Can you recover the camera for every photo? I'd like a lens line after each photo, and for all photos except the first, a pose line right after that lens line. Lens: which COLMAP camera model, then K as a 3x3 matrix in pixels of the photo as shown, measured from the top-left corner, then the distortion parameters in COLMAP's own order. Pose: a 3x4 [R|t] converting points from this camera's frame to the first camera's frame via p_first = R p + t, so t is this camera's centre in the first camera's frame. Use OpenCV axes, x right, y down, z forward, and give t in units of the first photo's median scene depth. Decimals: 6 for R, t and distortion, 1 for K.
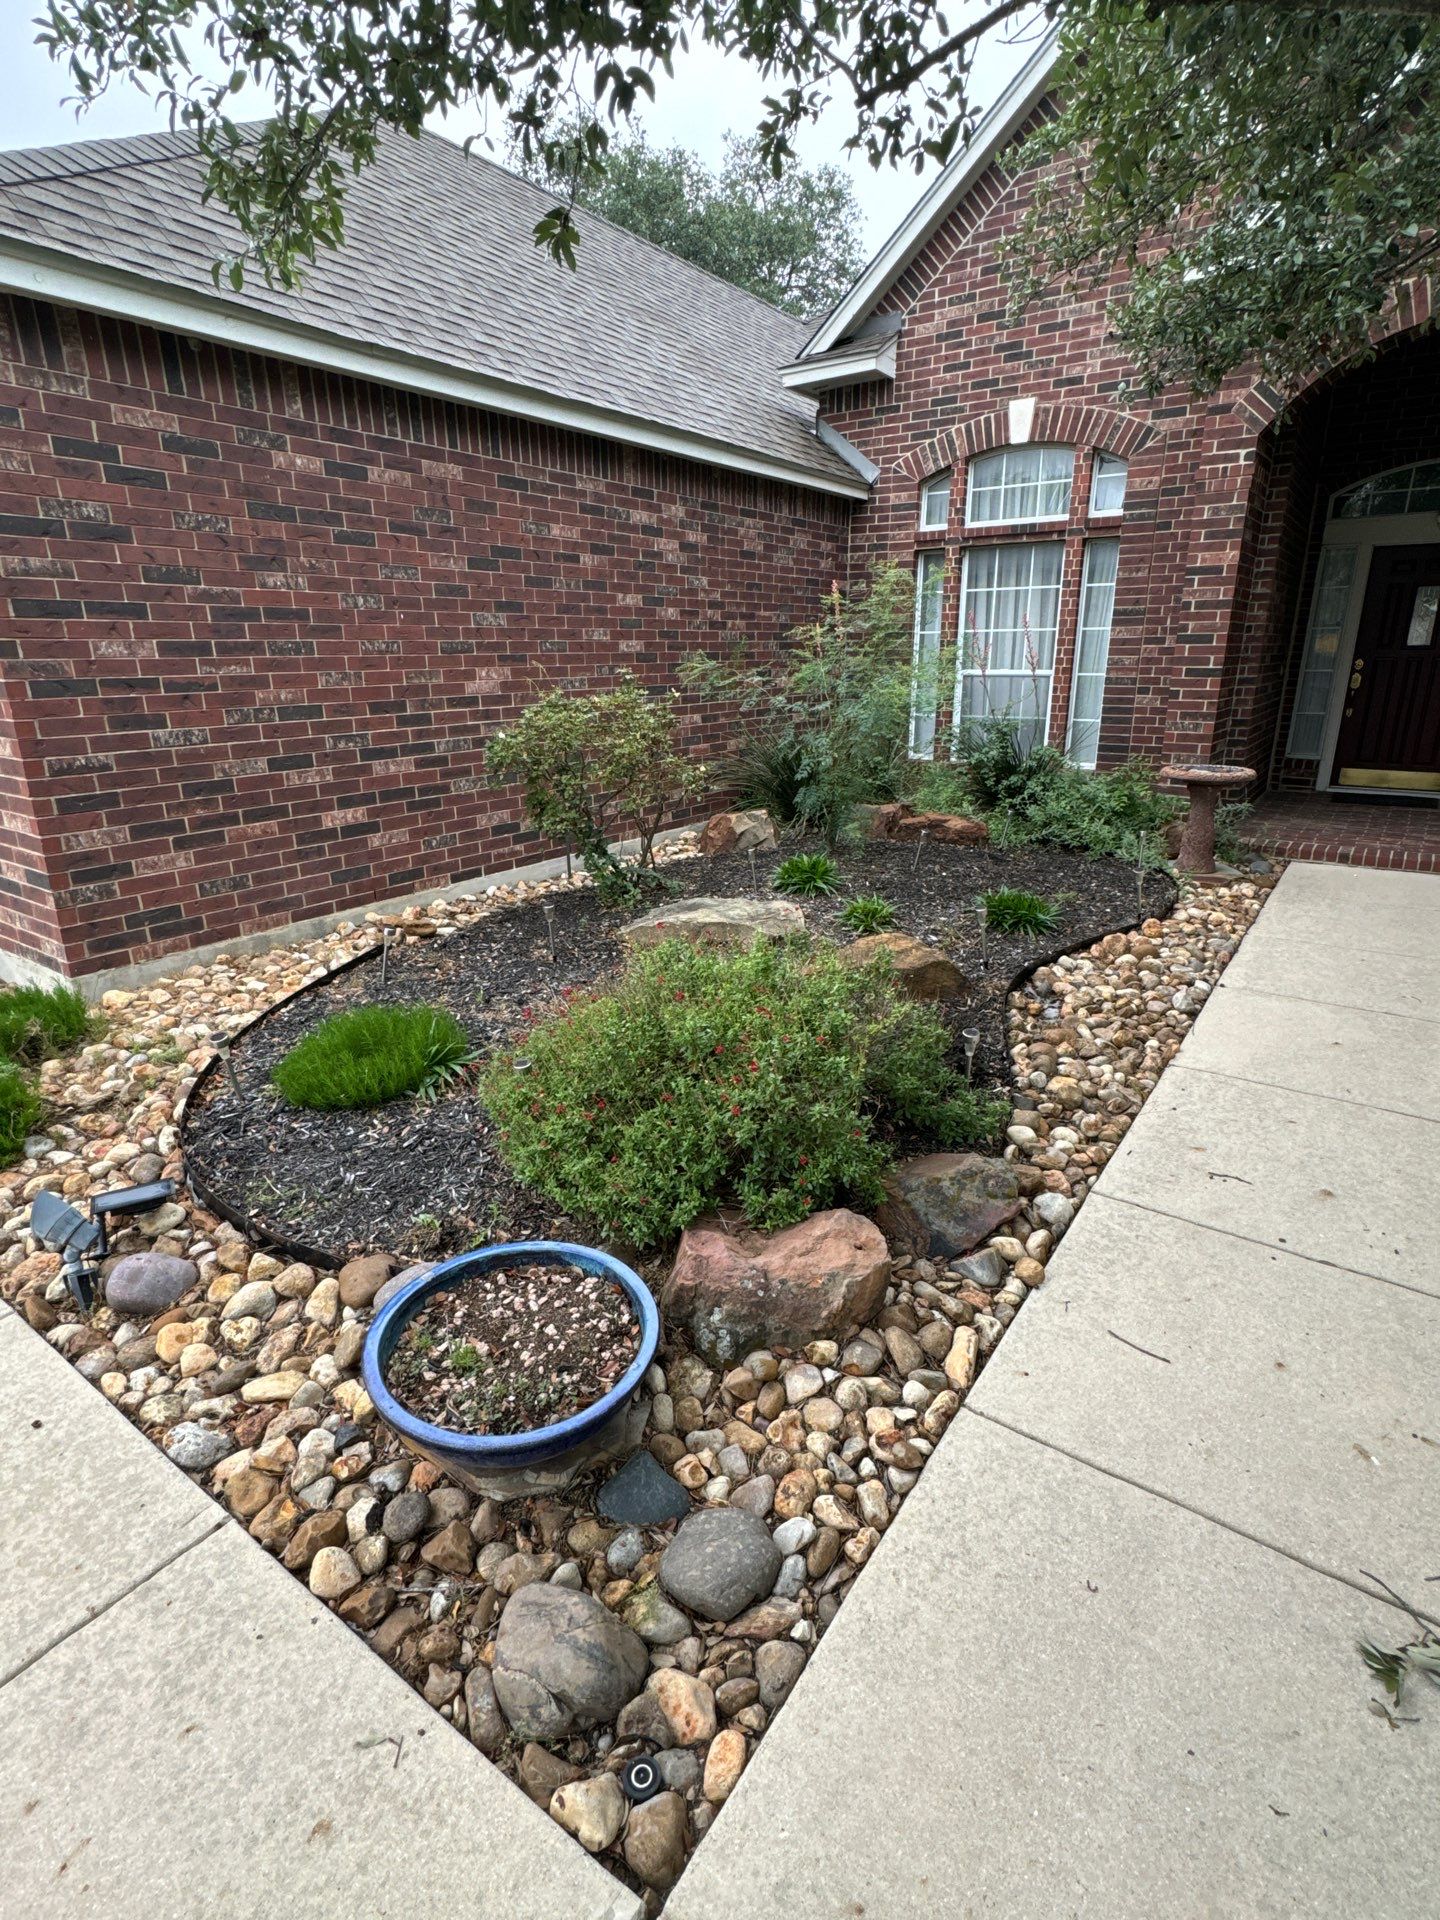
lens RADIAL K [[952.0, 0, 722.4], [0, 952.0, 957.6], [0, 0, 1]] dist [-0.000871, -0.000236]
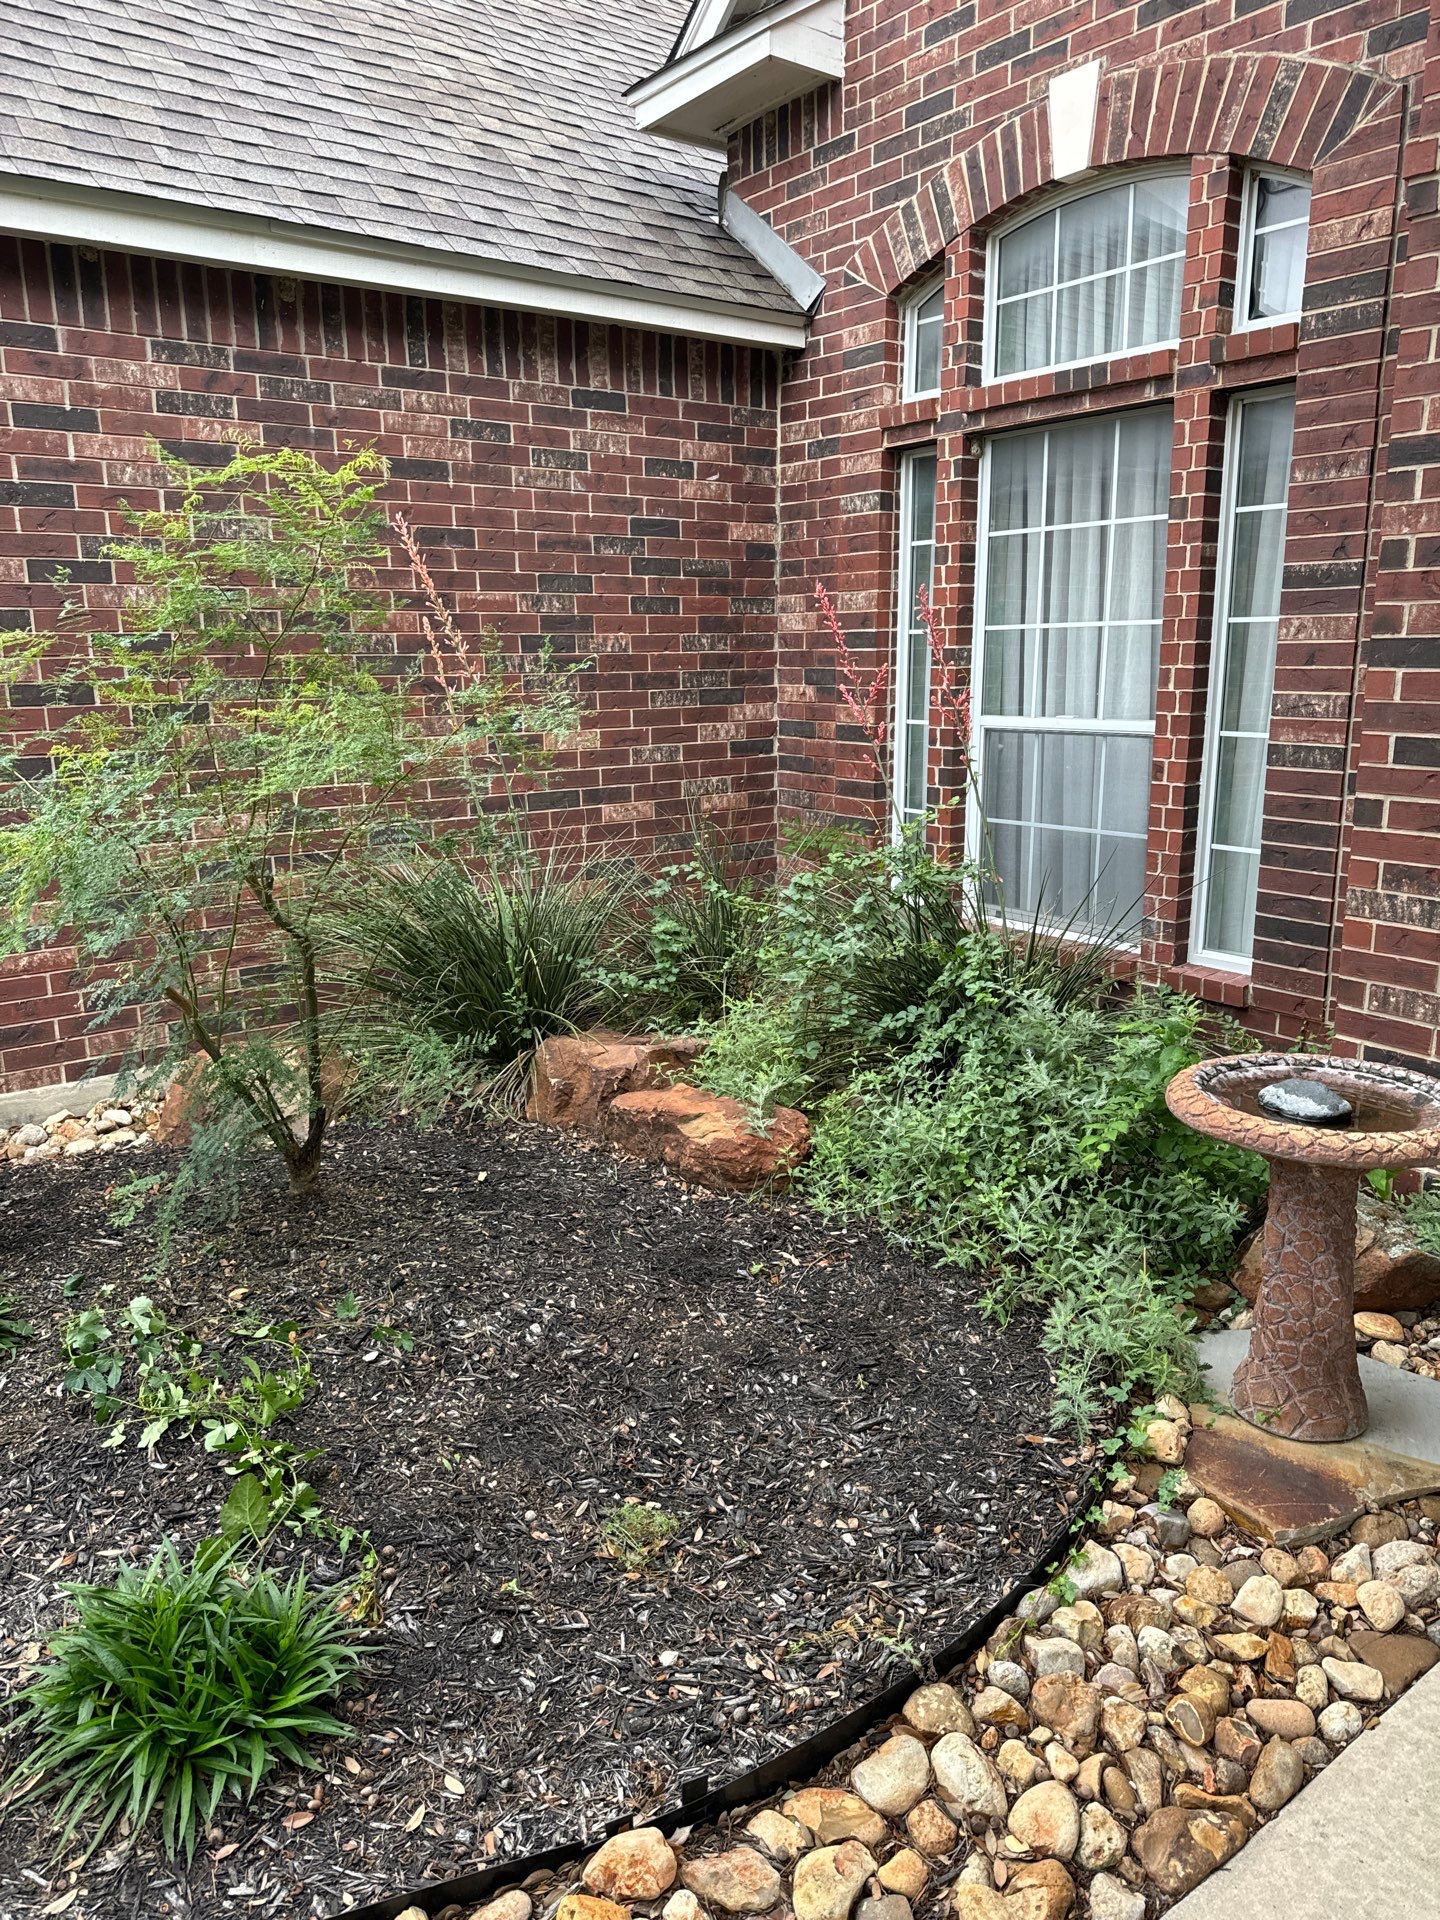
lens RADIAL K [[1347.4, 0, 725.8], [0, 1347.4, 954.5], [0, 0, 1]] dist [0.041573, -0.049041]
pose [[0.951818, 0.065839, -0.299512, 0.409806], [-0.090931, 0.993351, -0.070609, -0.173863], [0.292872, 0.094442, 0.951476, 0.486681]]
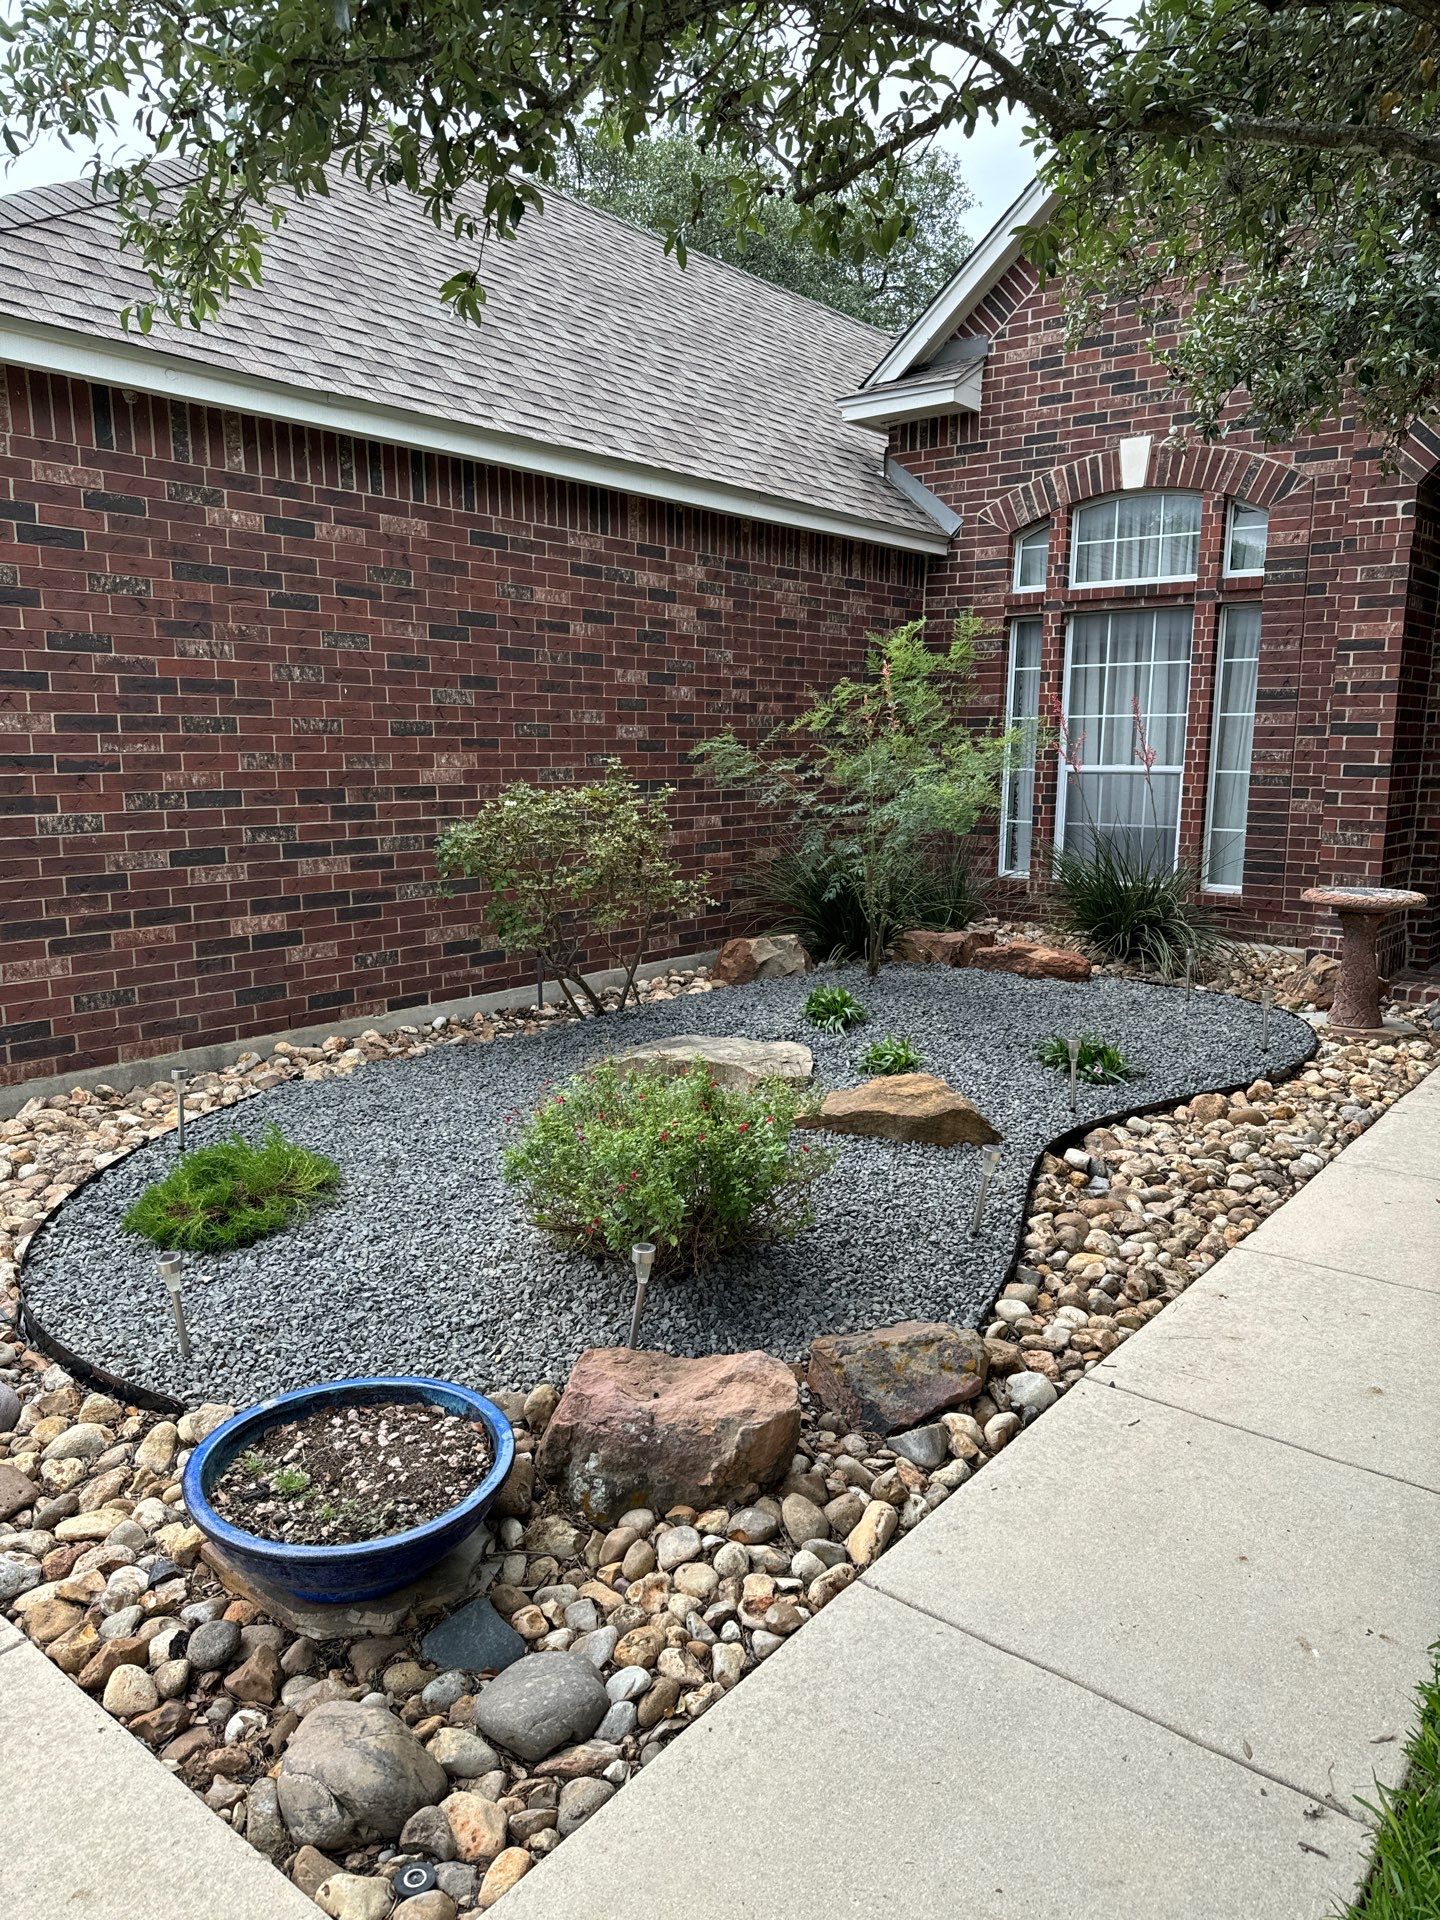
lens RADIAL K [[1347.4, 0, 730.6], [0, 1347.4, 963.4], [0, 0, 1]] dist [0.041573, -0.049041]
pose [[0.997942, 0.024796, -0.059133, 0.058635], [-0.033024, 0.989242, -0.142514, 0.028352], [0.054963, 0.144173, 0.988025, -0.092915]]
